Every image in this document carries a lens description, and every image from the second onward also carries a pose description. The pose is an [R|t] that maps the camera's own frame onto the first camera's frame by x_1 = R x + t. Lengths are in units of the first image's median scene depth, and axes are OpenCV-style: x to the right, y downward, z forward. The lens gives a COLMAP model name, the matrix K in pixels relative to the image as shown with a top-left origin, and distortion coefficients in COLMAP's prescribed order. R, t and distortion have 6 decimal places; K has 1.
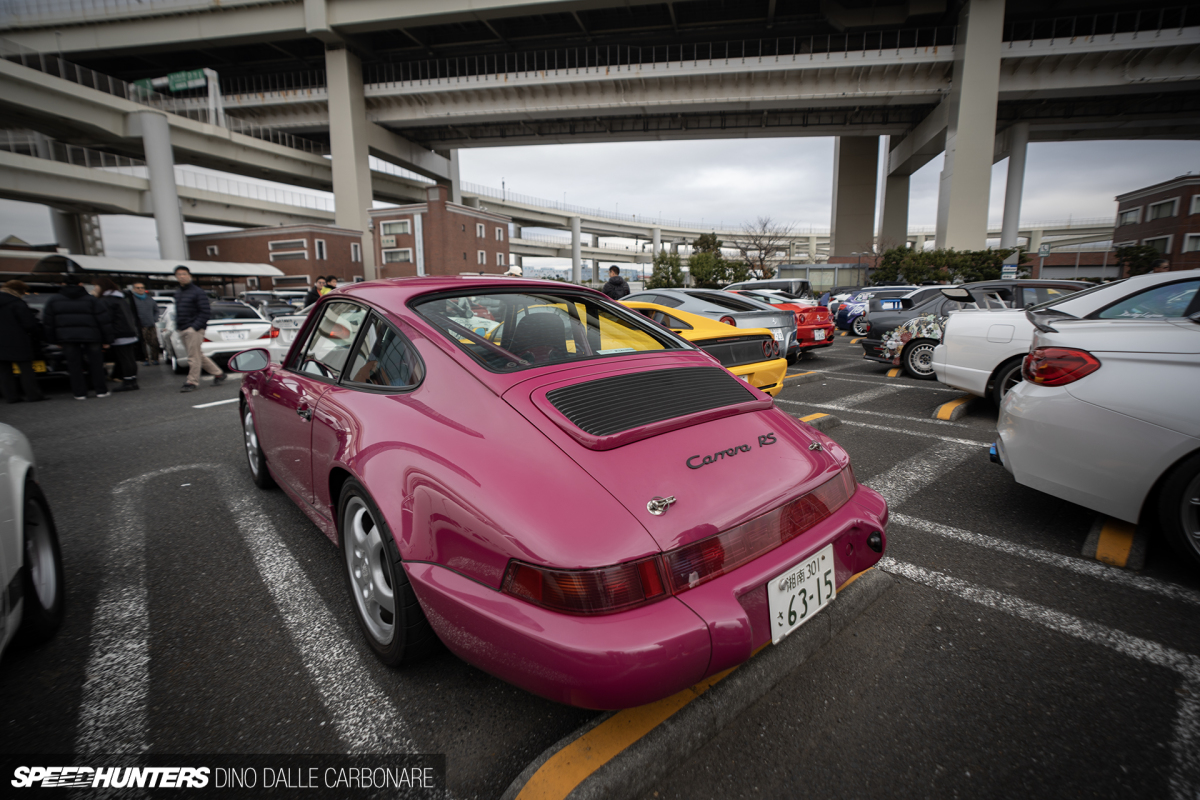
lens RADIAL K [[554.8, 0, 605.2], [0, 554.8, 400.0], [0, 0, 1]] dist [-0.058667, 0.018949]
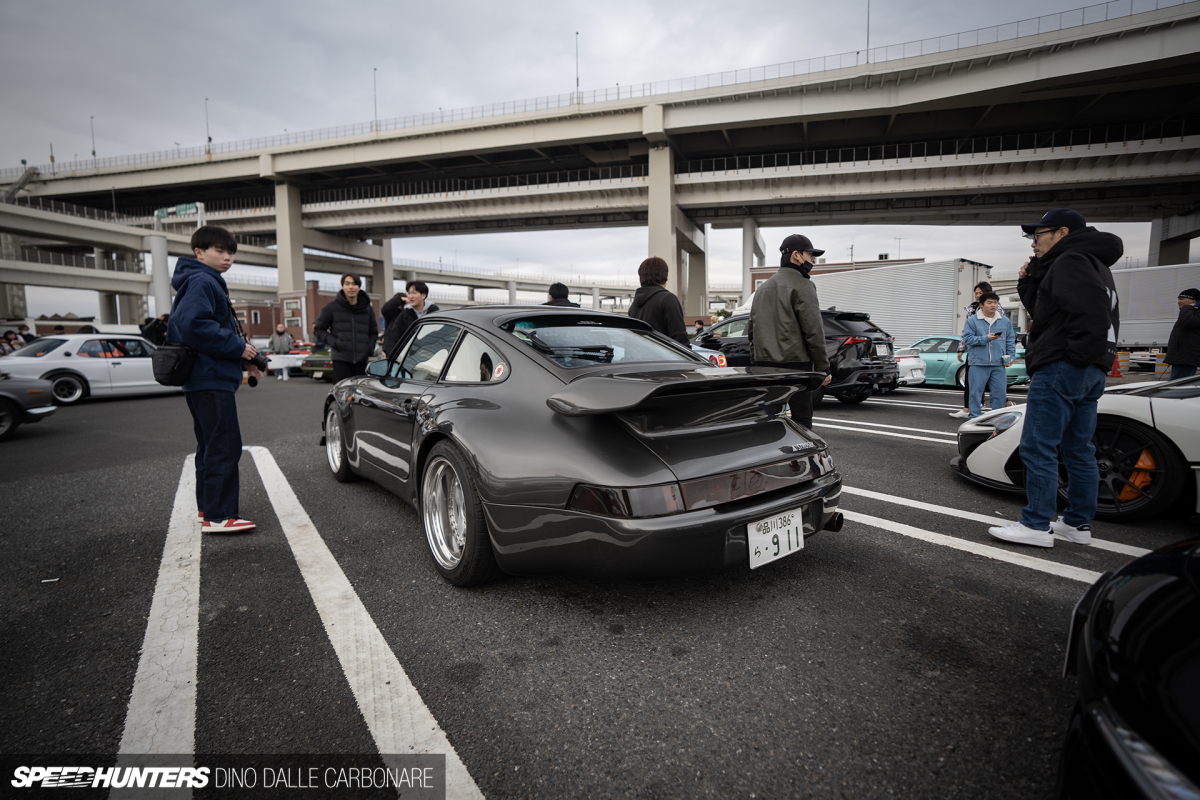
lens RADIAL K [[554.8, 0, 593.5], [0, 554.8, 394.8], [0, 0, 1]] dist [-0.058667, 0.018949]
pose [[0.995011, 0.009768, -0.099290, 0.559204], [-0.018657, 0.995857, -0.089001, 0.057239], [0.098010, 0.090410, 0.991070, -0.387094]]
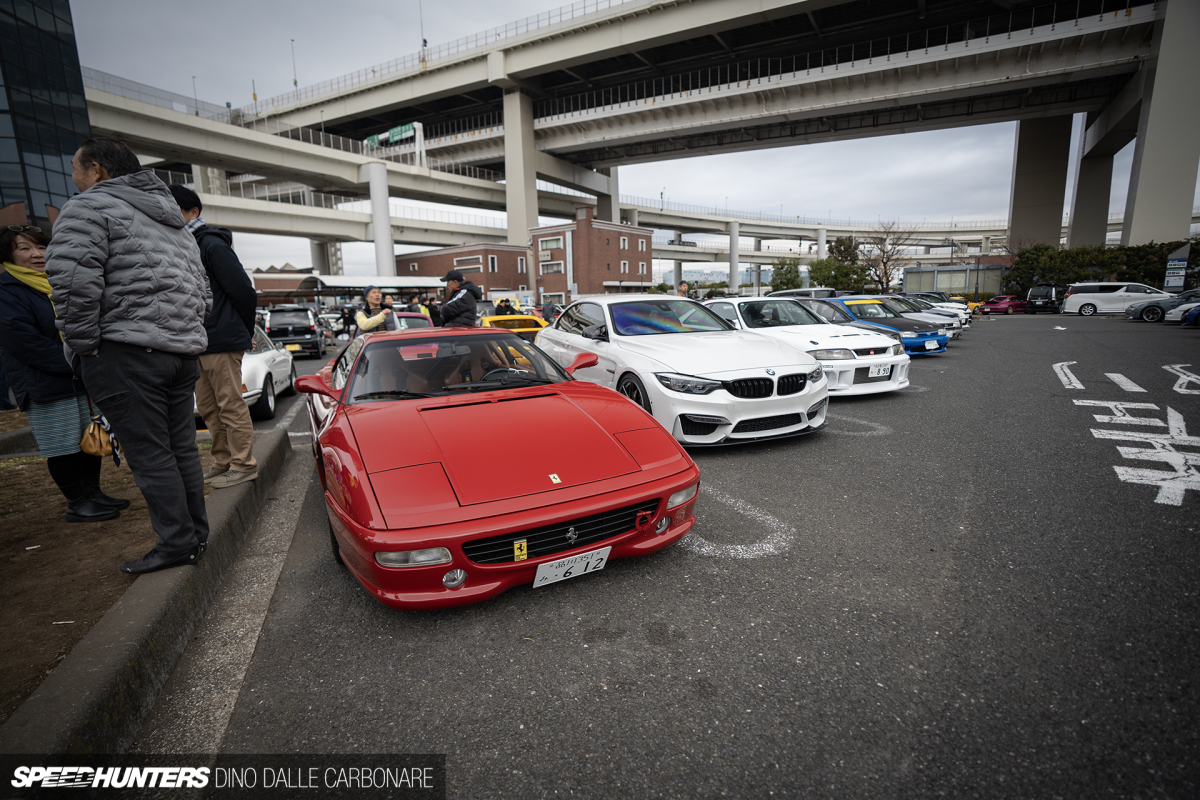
lens RADIAL K [[554.8, 0, 602.9], [0, 554.8, 396.7], [0, 0, 1]] dist [-0.058667, 0.018949]
pose [[0.952525, 0.036709, -0.302239, 0.076873], [-0.040170, 0.999179, -0.005239, 0.009135], [0.301799, 0.017131, 0.953218, -0.065300]]
